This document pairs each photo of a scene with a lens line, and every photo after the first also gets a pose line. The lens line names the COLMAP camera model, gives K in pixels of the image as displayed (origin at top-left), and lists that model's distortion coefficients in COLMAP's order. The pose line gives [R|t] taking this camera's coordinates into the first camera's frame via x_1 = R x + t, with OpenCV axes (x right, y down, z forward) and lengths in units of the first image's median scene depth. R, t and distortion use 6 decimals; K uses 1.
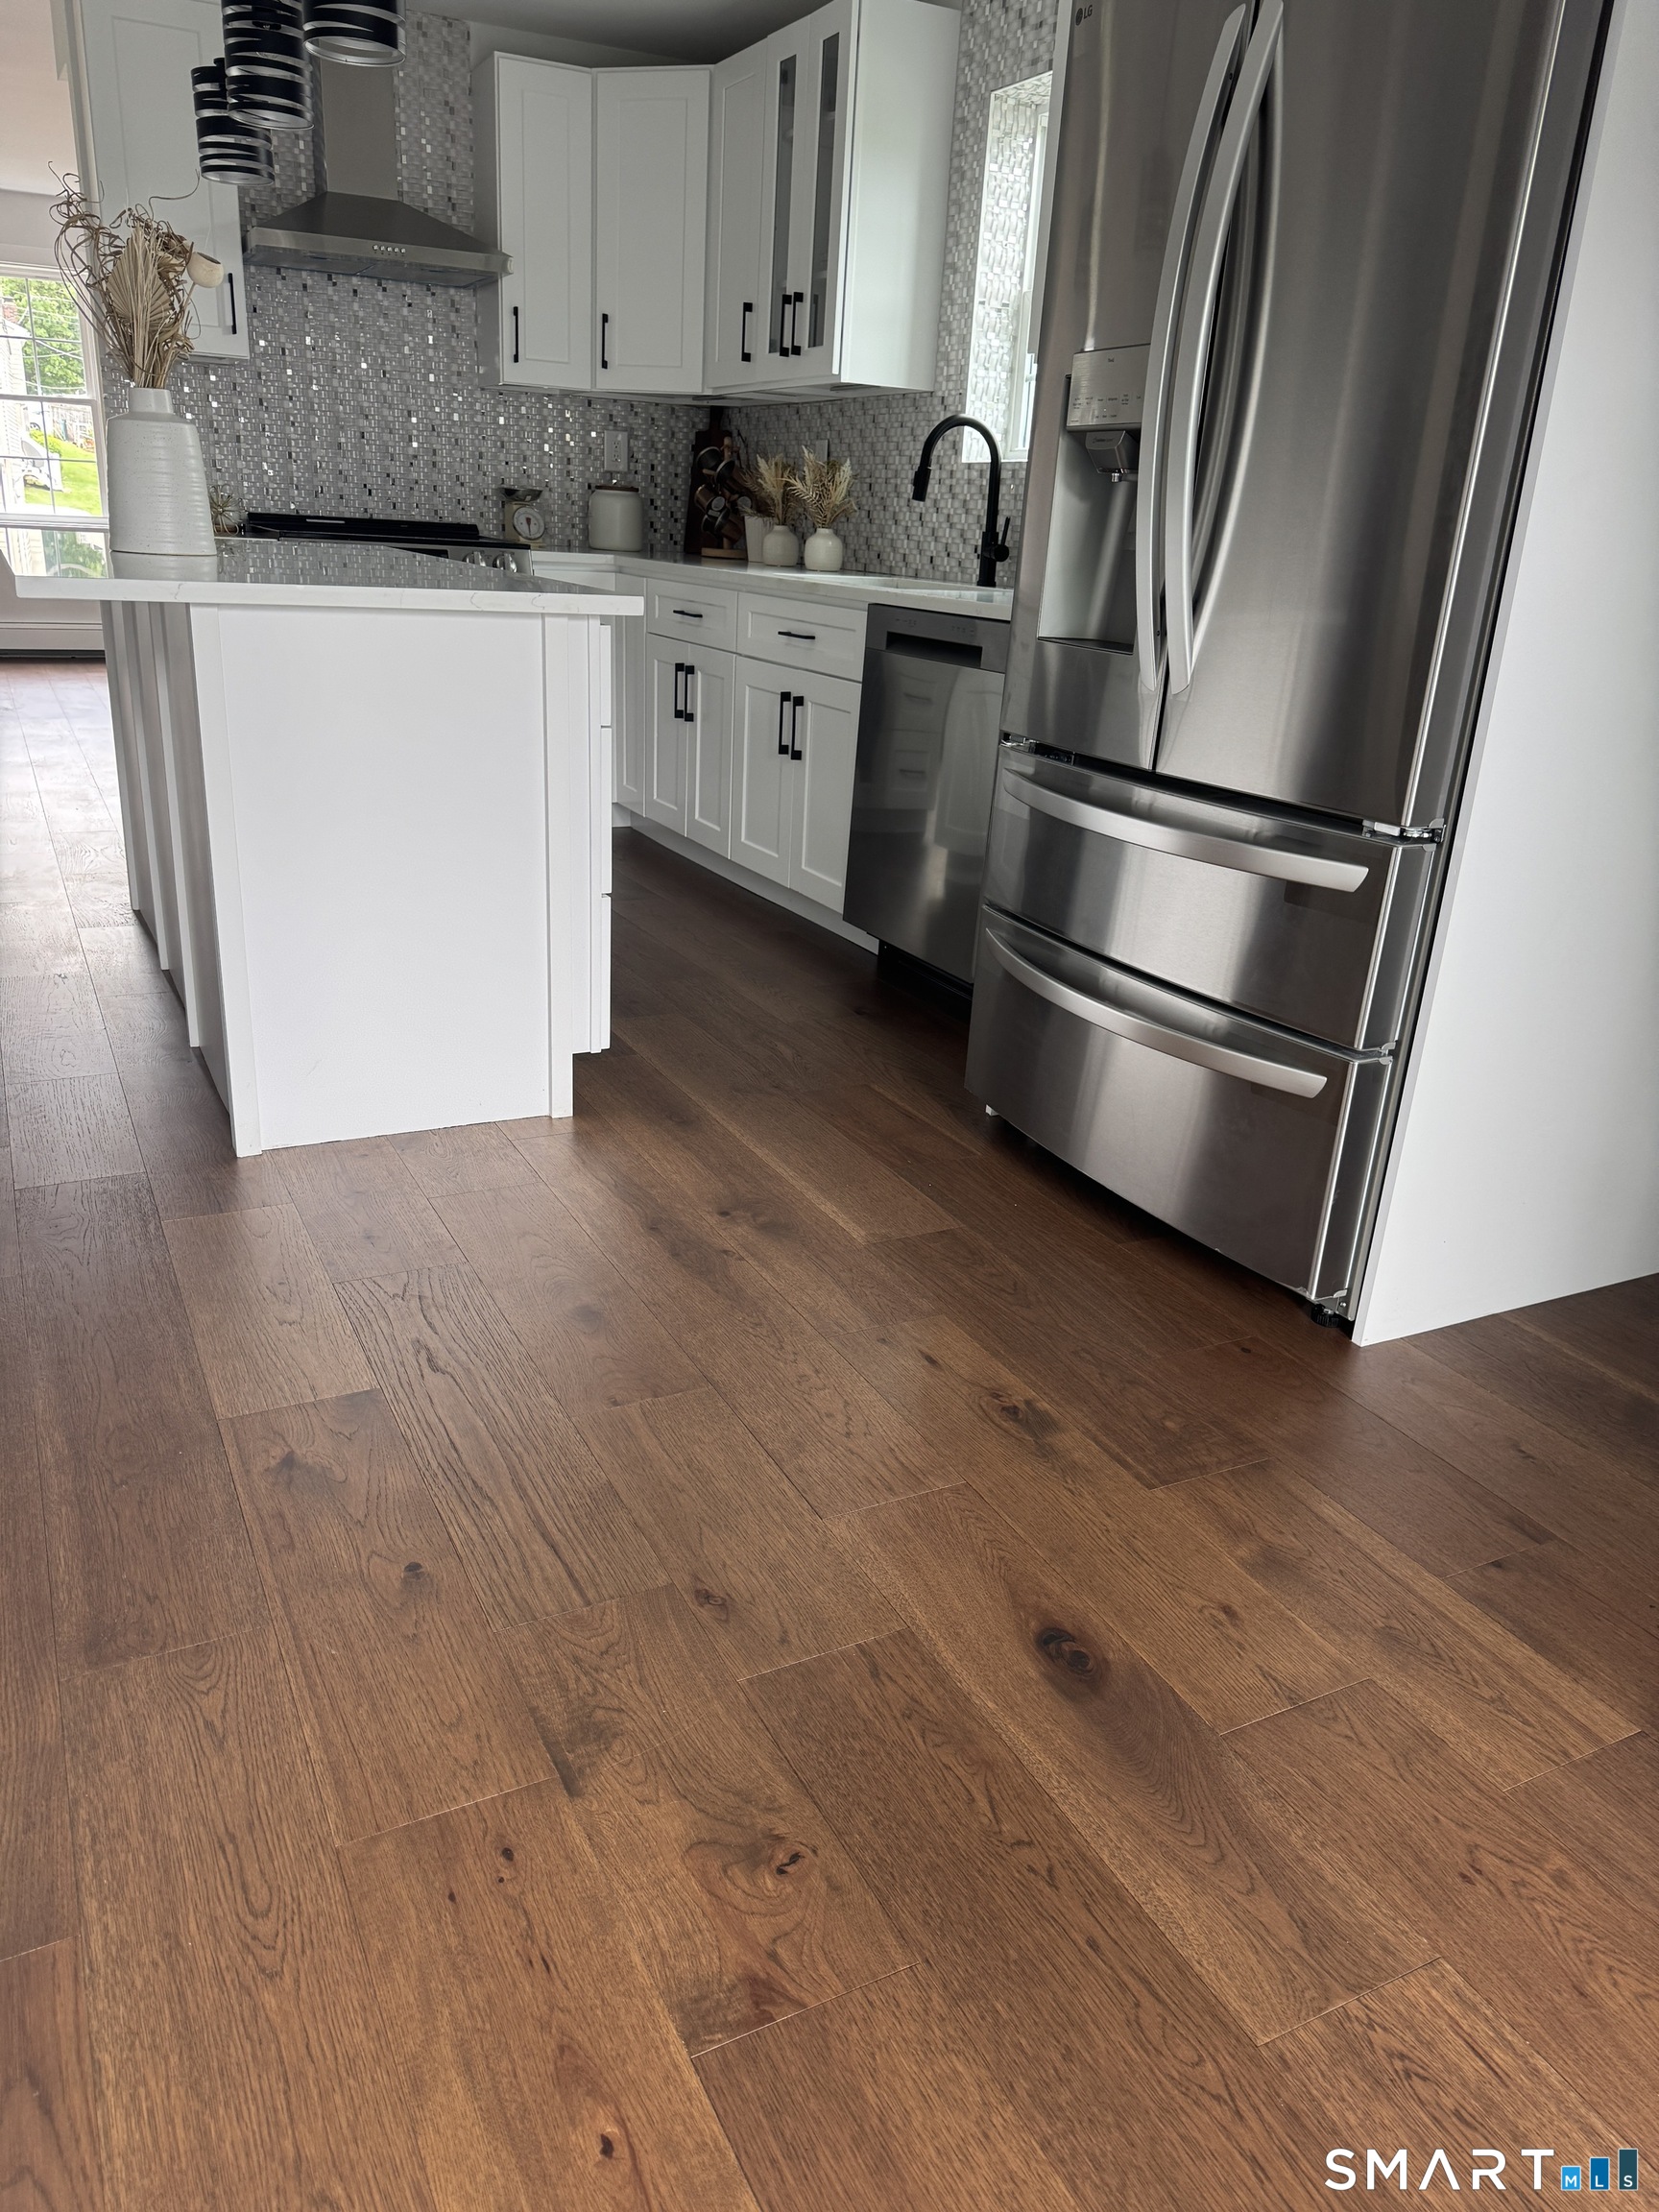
lens RADIAL K [[1568.0, 0, 829.5], [0, 1568.0, 1106.0], [0, 0, 1]] dist [0.034580, -0.042830]
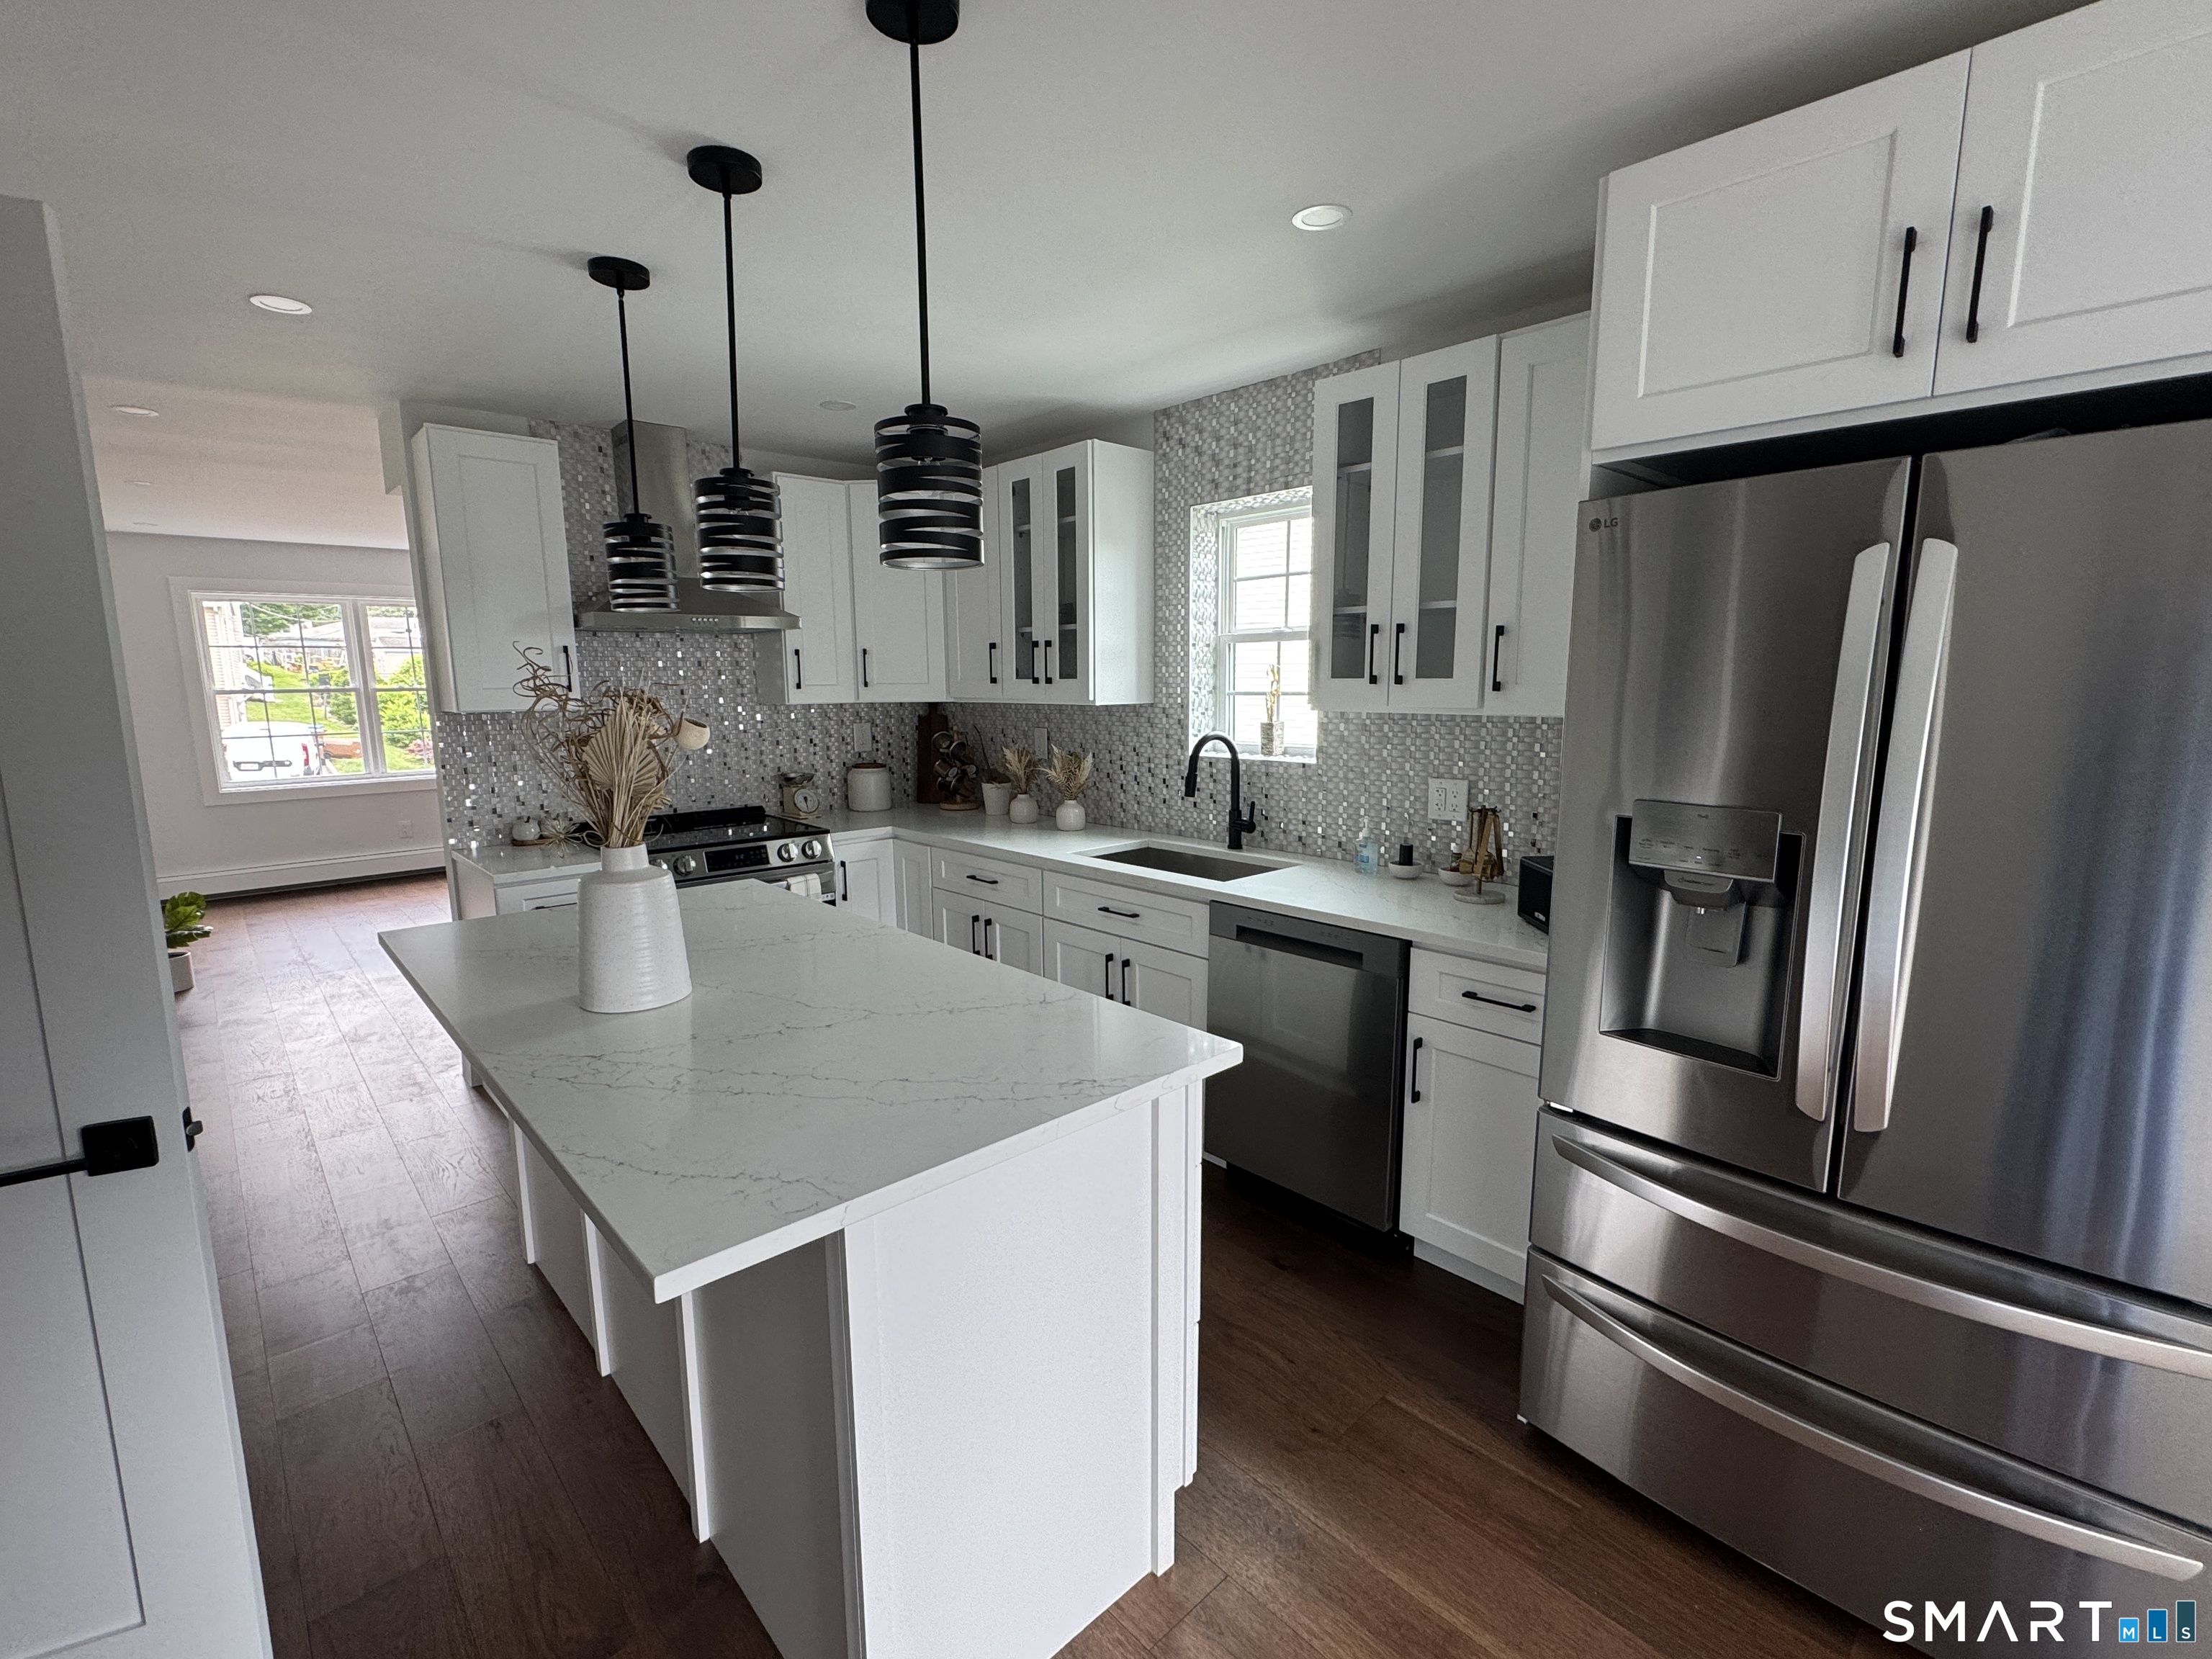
lens RADIAL K [[999.0, 0, 1106.0], [0, 999.0, 829.5], [0, 0, 1]] dist [-0.000181, -0.000725]
pose [[0.961415, -0.102158, 0.255429, -0.192693], [0.149295, 0.973623, -0.172536, -0.200579], [-0.231066, 0.204013, 0.951308, 0.215723]]
